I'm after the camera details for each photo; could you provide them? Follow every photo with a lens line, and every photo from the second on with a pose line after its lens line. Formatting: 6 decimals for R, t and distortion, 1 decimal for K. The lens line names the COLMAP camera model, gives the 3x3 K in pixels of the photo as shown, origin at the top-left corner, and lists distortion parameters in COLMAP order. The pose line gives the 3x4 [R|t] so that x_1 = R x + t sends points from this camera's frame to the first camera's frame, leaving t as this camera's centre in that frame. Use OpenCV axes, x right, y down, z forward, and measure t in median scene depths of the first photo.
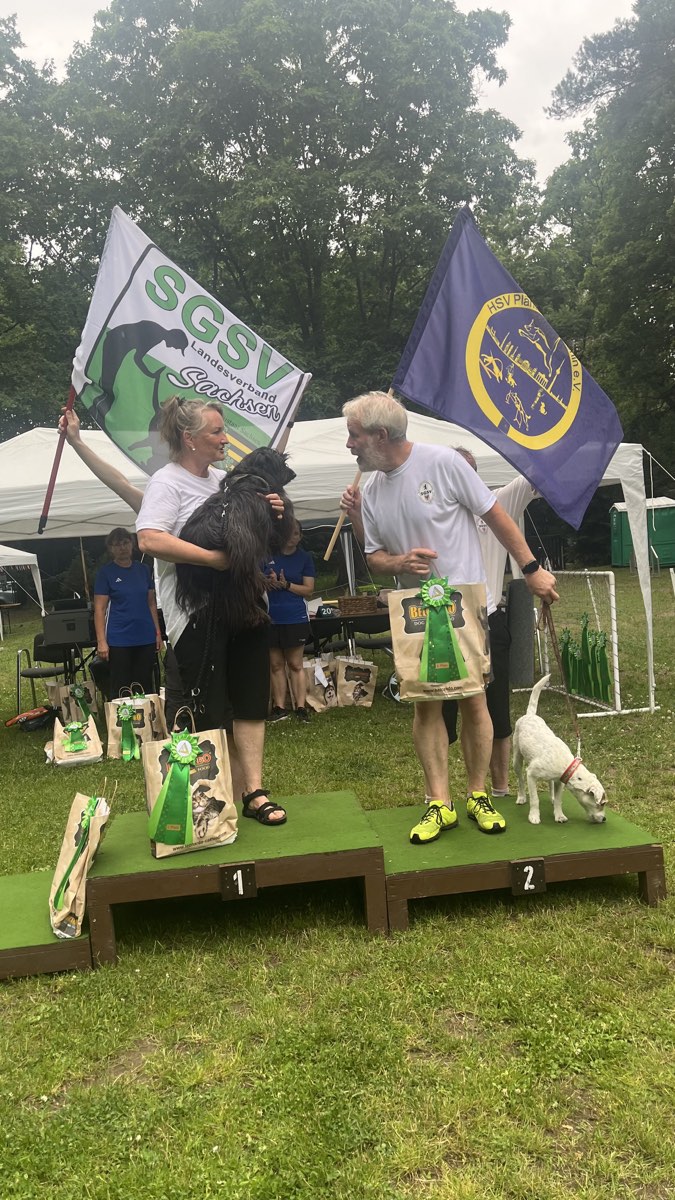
lens RADIAL K [[906.5, 0, 329.6], [0, 906.5, 612.0], [0, 0, 1]] dist [0.075188, -0.105206]
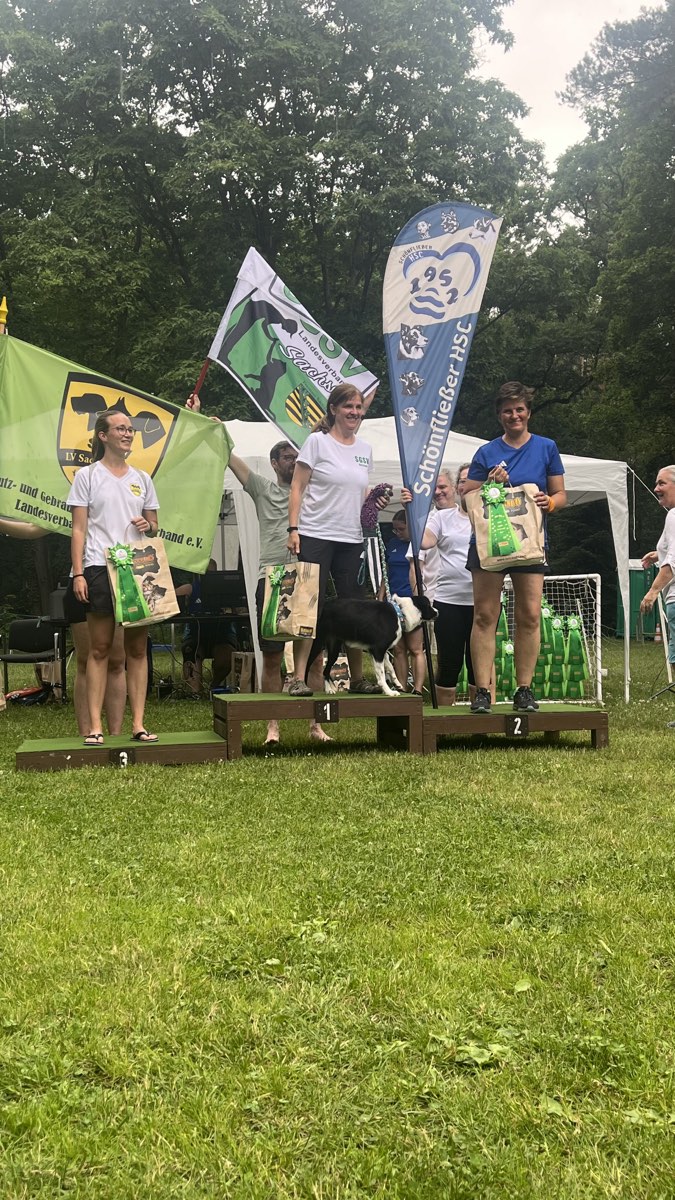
lens RADIAL K [[1292.5, 0, 351.4], [0, 1292.5, 603.4], [0, 0, 1]] dist [0.092707, -0.172274]
pose [[0.994294, 0.060148, 0.088103, -0.032211], [-0.052645, 0.994978, -0.085133, 0.037241], [-0.092781, 0.080009, 0.992467, -0.140334]]
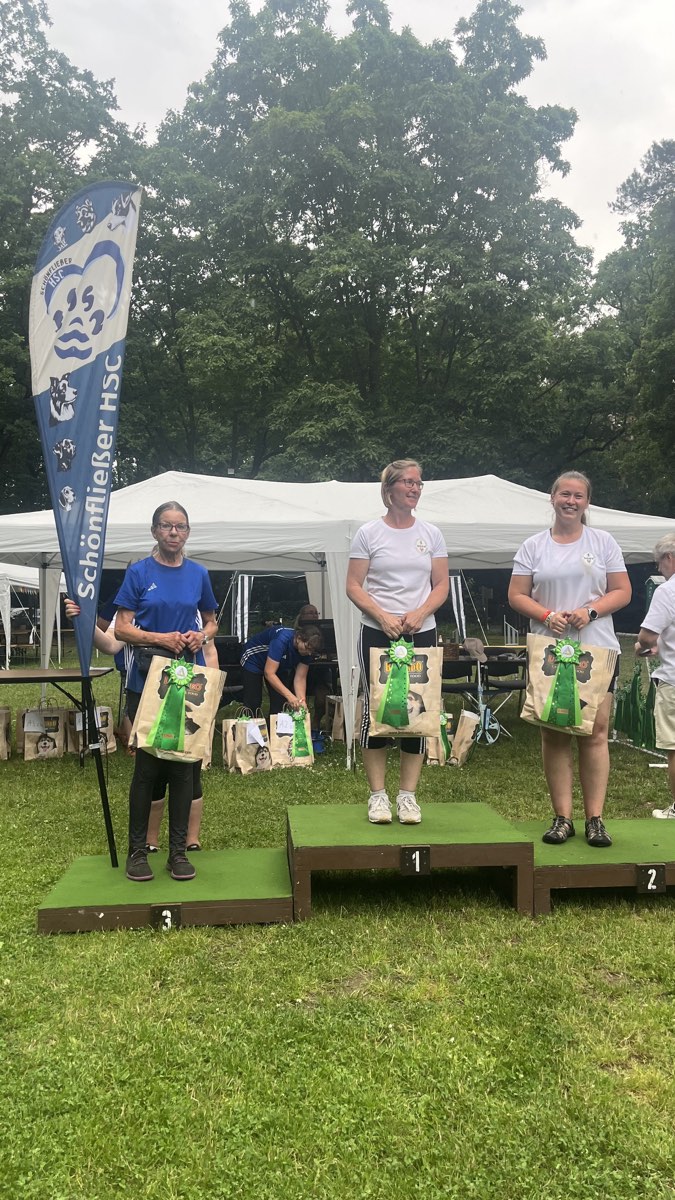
lens RADIAL K [[910.9, 0, 336.6], [0, 910.9, 596.8], [0, 0, 1]] dist [0.055614, -0.055660]
pose [[0.997115, 0.074284, -0.015598, -0.026642], [-0.075216, 0.994600, -0.071508, 0.005025], [0.010202, 0.072475, 0.997318, -0.030900]]
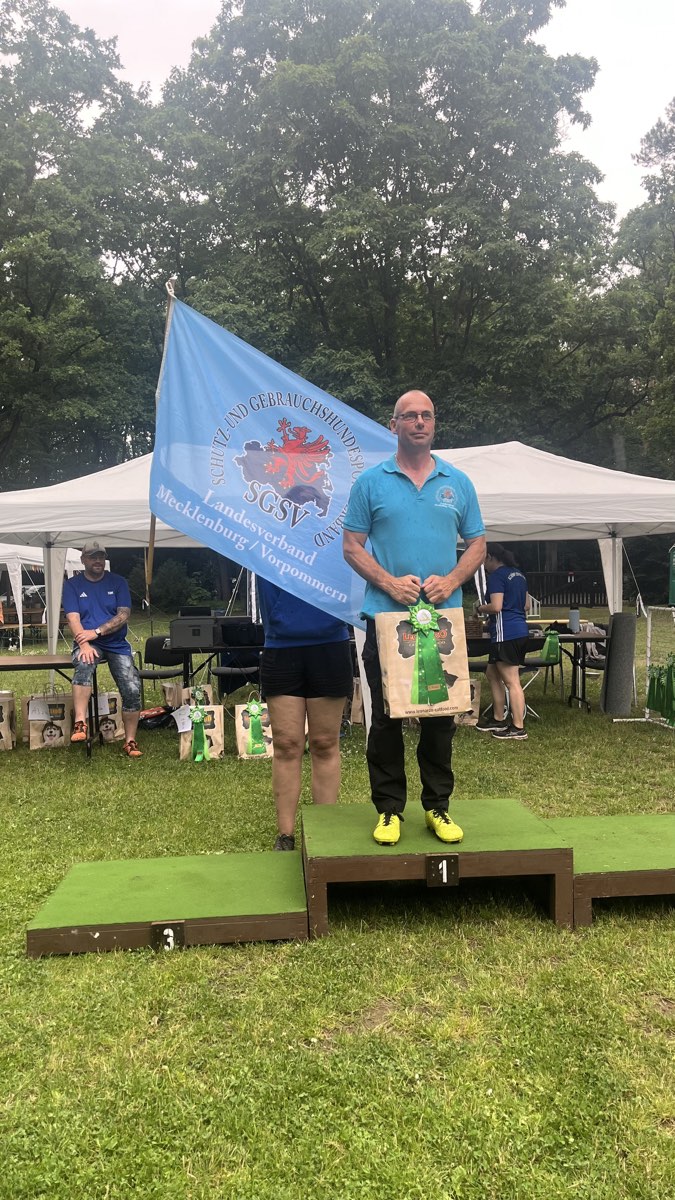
lens RADIAL K [[910.7, 0, 345.7], [0, 910.7, 609.0], [0, 0, 1]] dist [0.055935, -0.063453]
pose [[0.997918, 0.060025, -0.023580, -0.026305], [-0.060656, 0.997793, -0.027013, 0.002173], [0.021907, 0.028387, 0.999357, -0.014596]]
